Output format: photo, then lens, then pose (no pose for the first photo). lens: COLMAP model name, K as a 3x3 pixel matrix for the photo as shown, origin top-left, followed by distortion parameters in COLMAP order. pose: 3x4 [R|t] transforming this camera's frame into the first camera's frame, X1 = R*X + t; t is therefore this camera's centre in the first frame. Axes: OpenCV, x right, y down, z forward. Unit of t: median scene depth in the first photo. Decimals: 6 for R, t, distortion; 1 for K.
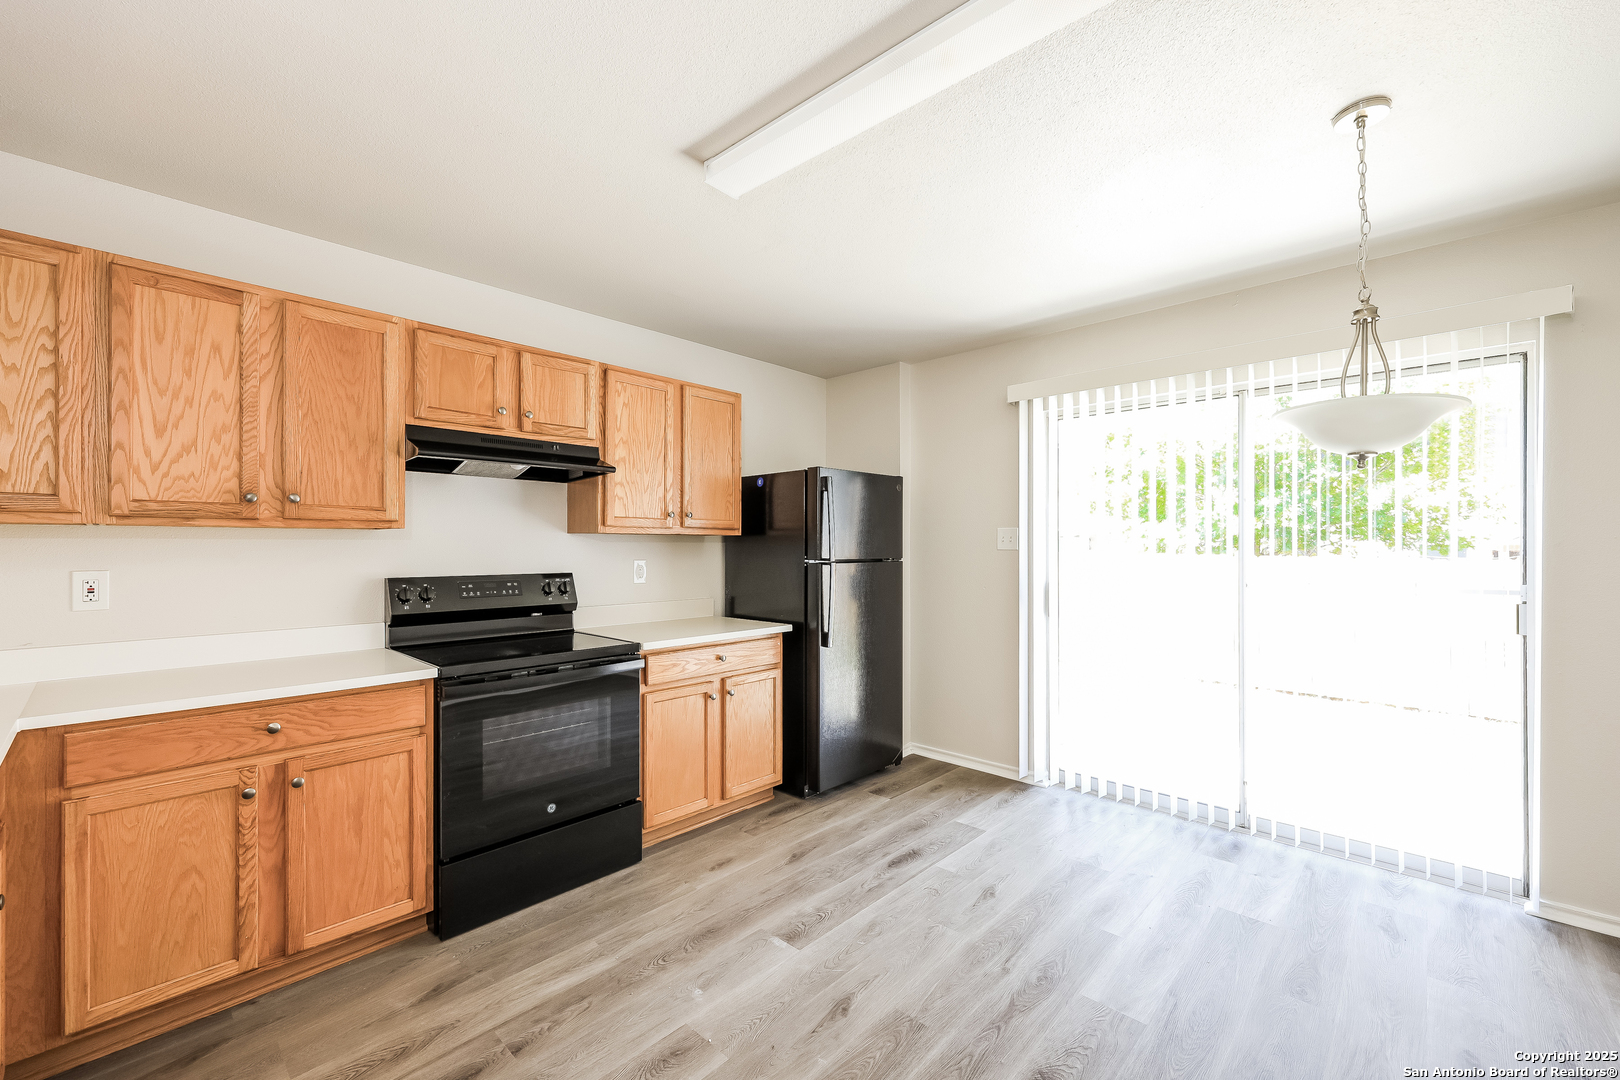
lens RADIAL K [[659.5, 0, 810.5], [0, 659.5, 543.8], [0, 0, 1]] dist [-0.000940, 0.000674]
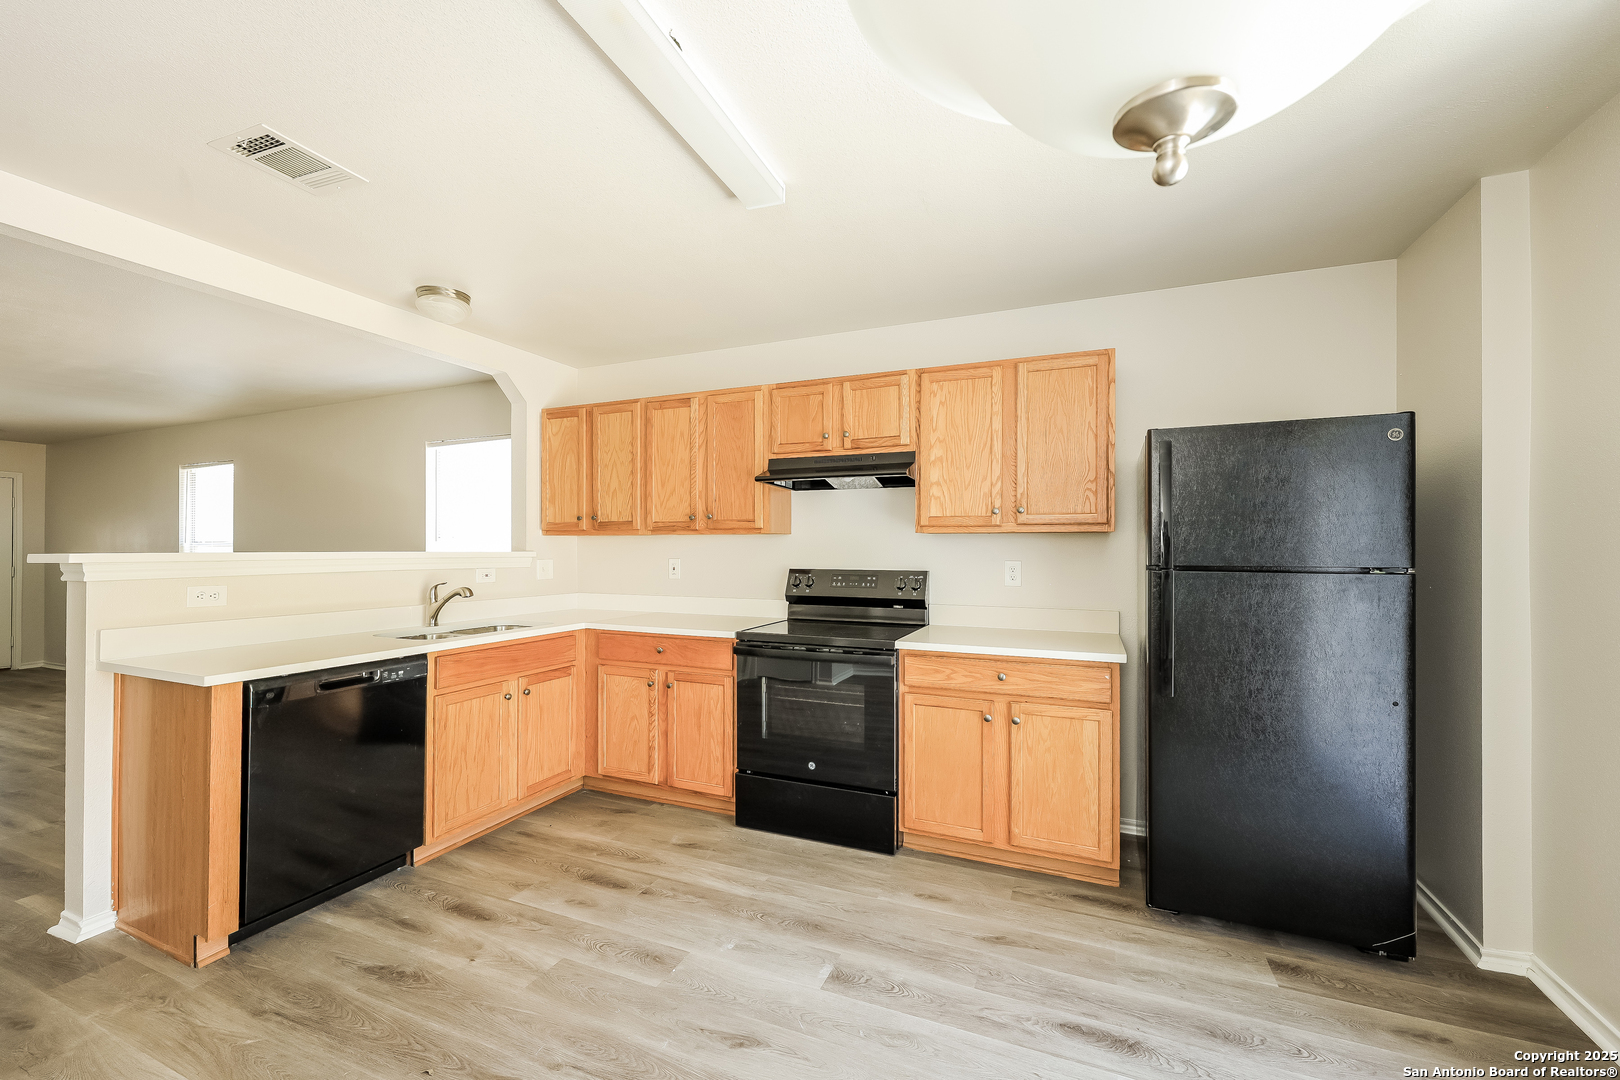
lens RADIAL K [[659.5, 0, 806.6], [0, 659.5, 545.5], [0, 0, 1]] dist [-0.000940, 0.000674]
pose [[0.343313, -0.000992, -0.939220, 0.729988], [0.003677, 0.999993, 0.000287, 0.002682], [0.939214, -0.003552, 0.343314, 0.588107]]
